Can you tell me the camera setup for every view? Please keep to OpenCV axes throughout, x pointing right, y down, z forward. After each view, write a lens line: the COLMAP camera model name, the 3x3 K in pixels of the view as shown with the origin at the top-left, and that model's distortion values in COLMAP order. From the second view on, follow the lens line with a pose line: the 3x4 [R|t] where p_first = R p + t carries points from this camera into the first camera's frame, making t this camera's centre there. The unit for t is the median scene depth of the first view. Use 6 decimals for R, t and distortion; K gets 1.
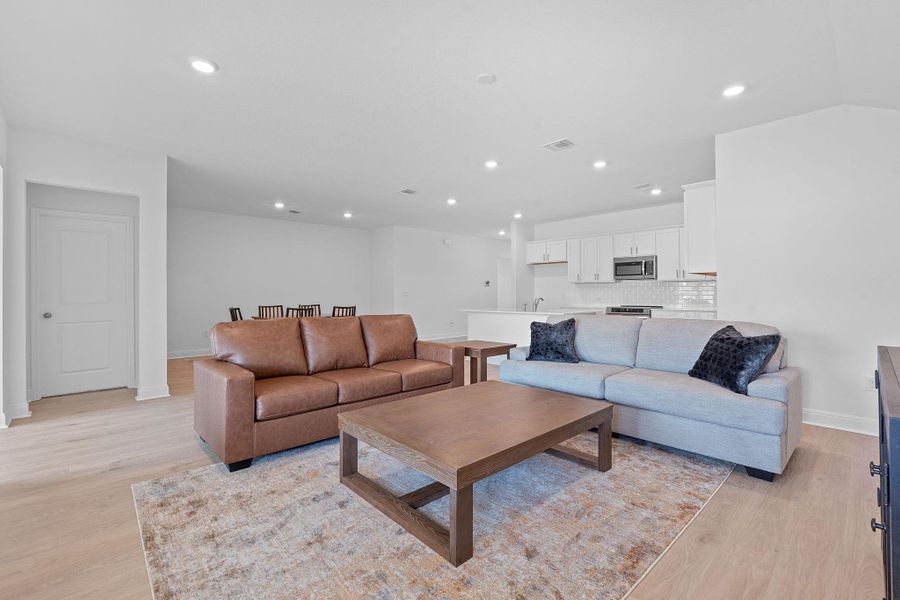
lens RADIAL K [[401.8, 0, 450.0], [0, 401.8, 300.0], [0, 0, 1]] dist [-0.001909, -0.000134]
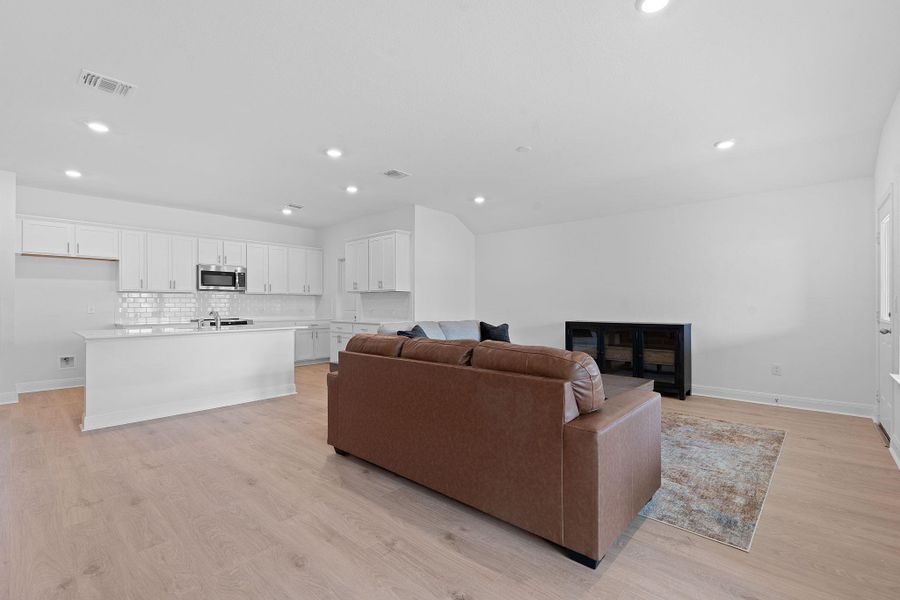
lens RADIAL K [[401.8, 0, 450.0], [0, 401.8, 300.0], [0, 0, 1]] dist [-0.001909, -0.000134]
pose [[-0.082810, 0.018390, 0.996396, -0.538078], [0.012661, 0.999768, -0.017400, -0.005787], [-0.996485, 0.011175, -0.083024, 0.576738]]
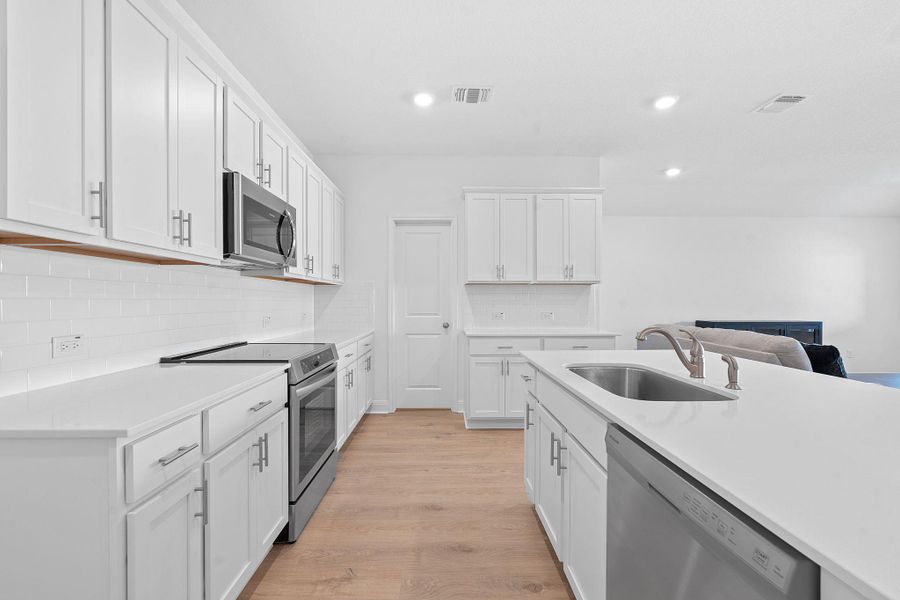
lens RADIAL K [[395.3, 0, 449.4], [0, 395.3, 301.5], [0, 0, 1]] dist [-0.005855, -0.000222]
pose [[-0.745950, 0.008973, 0.665942, 0.145820], [0.011974, 0.999928, -0.000061, -0.019343], [-0.665894, 0.007928, -0.746004, 1.186361]]
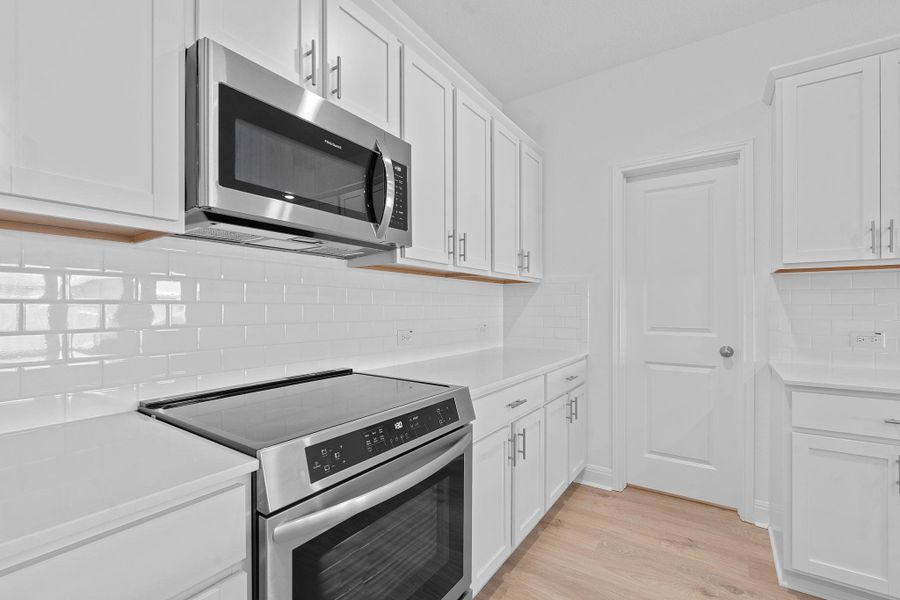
lens RADIAL K [[394.9, 0, 452.4], [0, 394.9, 307.0], [0, 0, 1]] dist [-0.003783, -0.000257]
pose [[-0.226641, 0.008110, 0.973945, 0.290611], [0.008215, 0.999946, -0.006415, -0.019217], [-0.973944, 0.006547, -0.226696, 1.029169]]
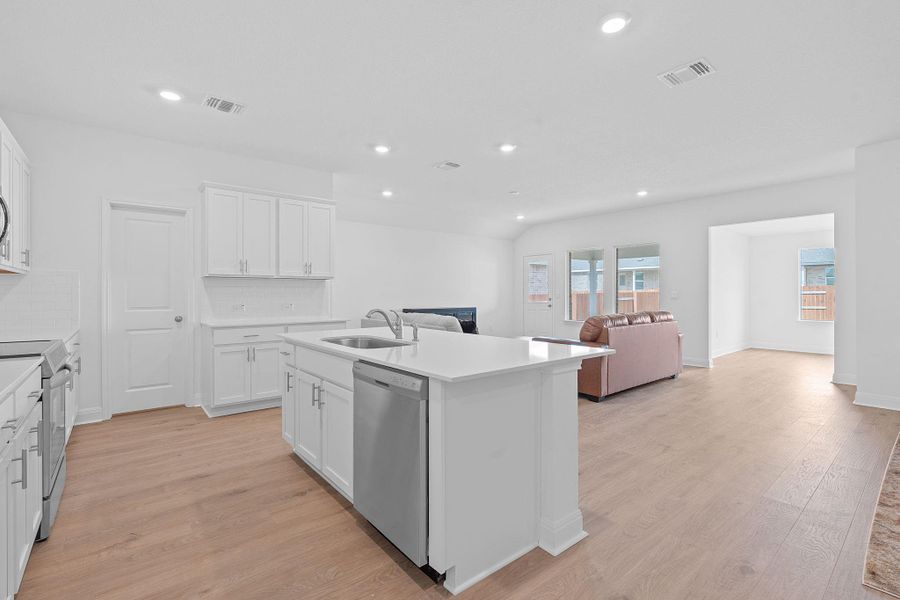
lens RADIAL K [[408.8, 0, 452.3], [0, 408.8, 292.7], [0, 0, 1]] dist [-0.002289, -0.000343]
pose [[-0.998396, 0.010523, 0.055622, 0.116498], [0.010757, 0.999935, 0.003903, -0.019545], [-0.055577, 0.004495, -0.998444, 1.317324]]
